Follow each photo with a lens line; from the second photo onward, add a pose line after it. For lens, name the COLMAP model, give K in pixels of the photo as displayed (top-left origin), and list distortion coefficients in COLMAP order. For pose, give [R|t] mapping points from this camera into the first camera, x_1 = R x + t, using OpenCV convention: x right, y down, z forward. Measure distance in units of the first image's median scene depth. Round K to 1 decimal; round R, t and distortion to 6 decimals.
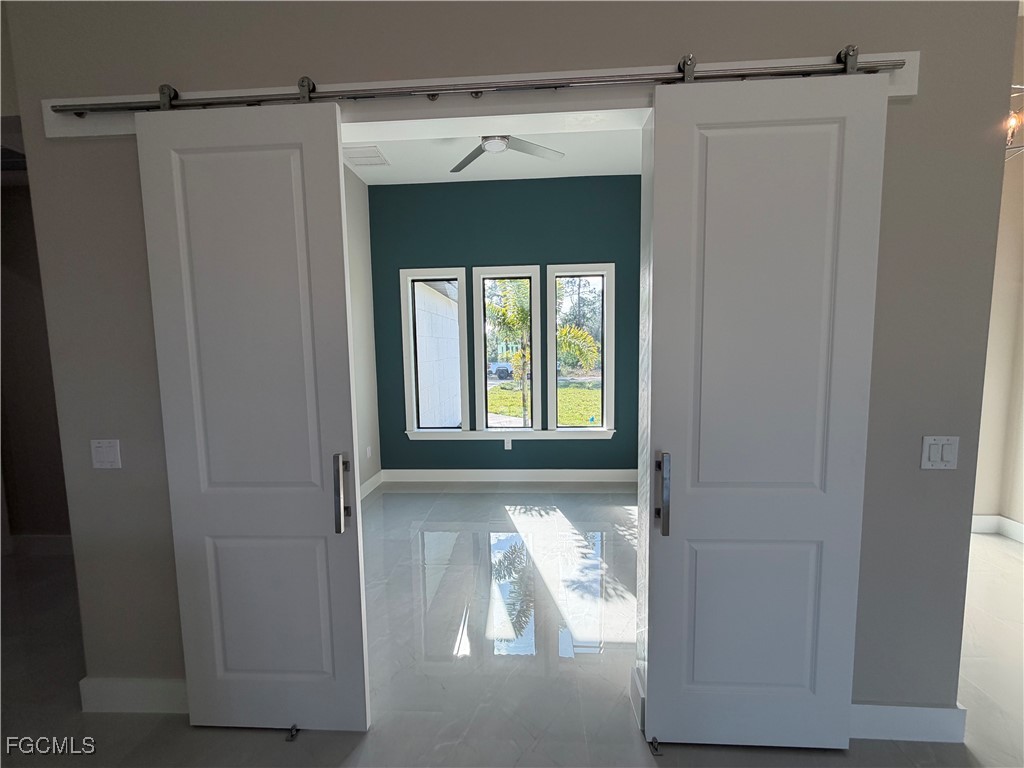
lens RADIAL K [[403.6, 0, 509.6], [0, 403.6, 385.9], [0, 0, 1]] dist [0.002403, -0.000766]
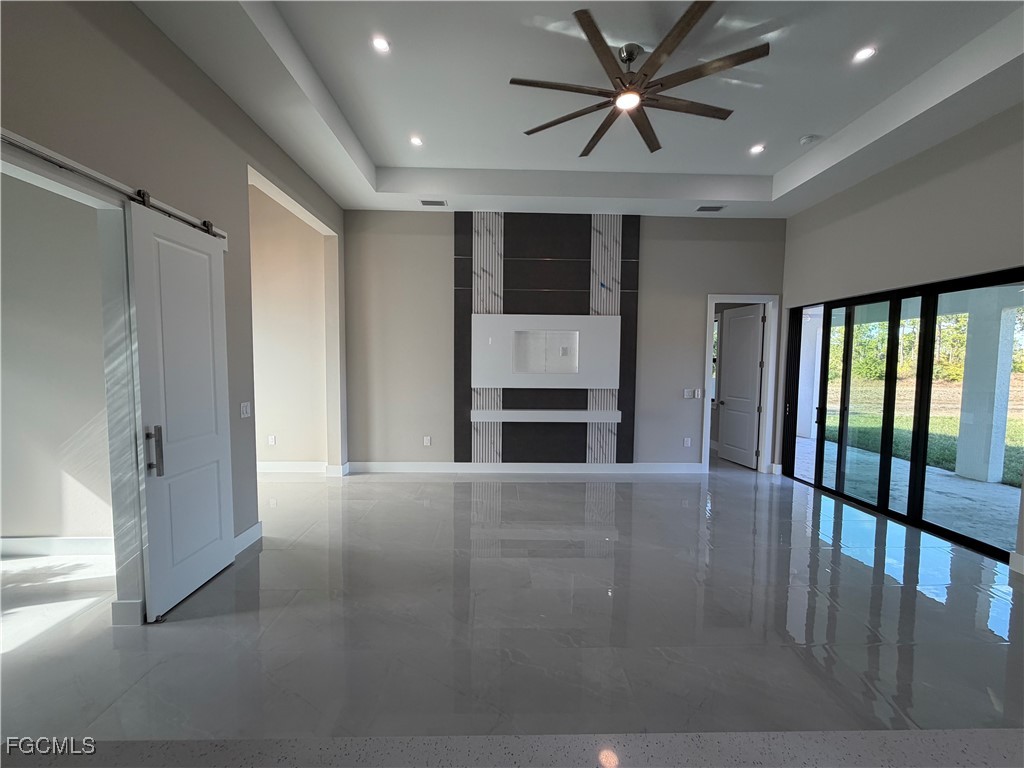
lens RADIAL K [[403.6, 0, 511.0], [0, 403.6, 386.4], [0, 0, 1]] dist [0.002403, -0.000766]
pose [[-0.075195, -0.048708, 0.995979, -1.322119], [0.084206, 0.994929, 0.055014, 0.038912], [-0.993607, 0.088004, -0.070712, -0.325167]]
